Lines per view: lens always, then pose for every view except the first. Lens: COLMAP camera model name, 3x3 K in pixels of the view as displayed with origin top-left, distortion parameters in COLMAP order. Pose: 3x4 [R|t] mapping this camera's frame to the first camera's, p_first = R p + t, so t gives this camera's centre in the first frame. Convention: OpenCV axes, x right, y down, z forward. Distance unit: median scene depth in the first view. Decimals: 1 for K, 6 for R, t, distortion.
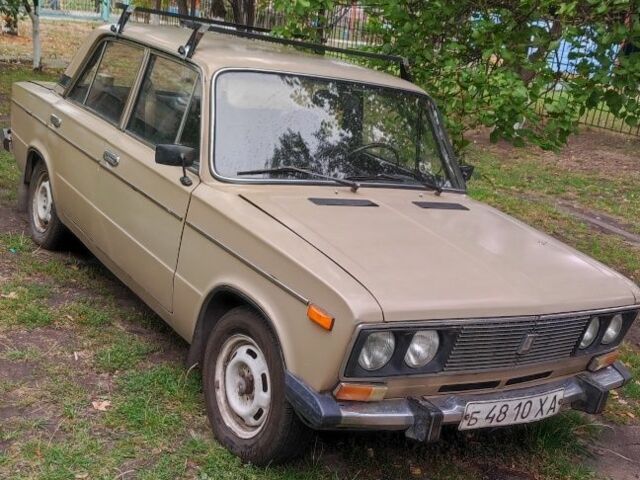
lens RADIAL K [[874.4, 0, 320.0], [0, 874.4, 240.0], [0, 0, 1]] dist [0.011691, -0.077296]
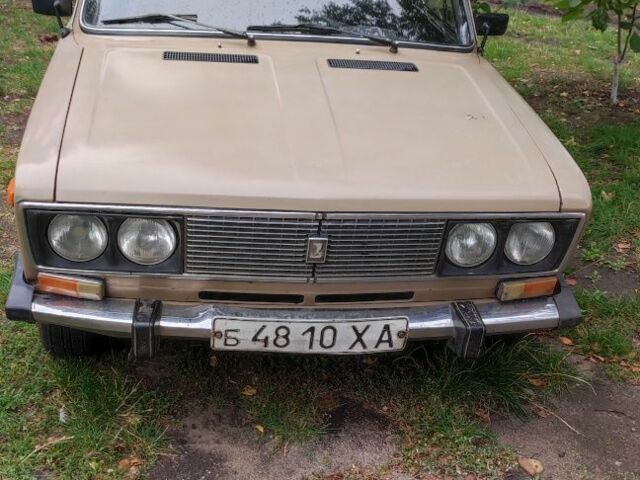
lens RADIAL K [[874.4, 0, 320.0], [0, 874.4, 240.0], [0, 0, 1]] dist [0.011691, -0.077296]
pose [[0.888375, 0.097277, -0.448696, 0.552570], [-0.035292, 0.988873, 0.144512, 0.004222], [0.457761, -0.112546, 0.881923, 0.345629]]
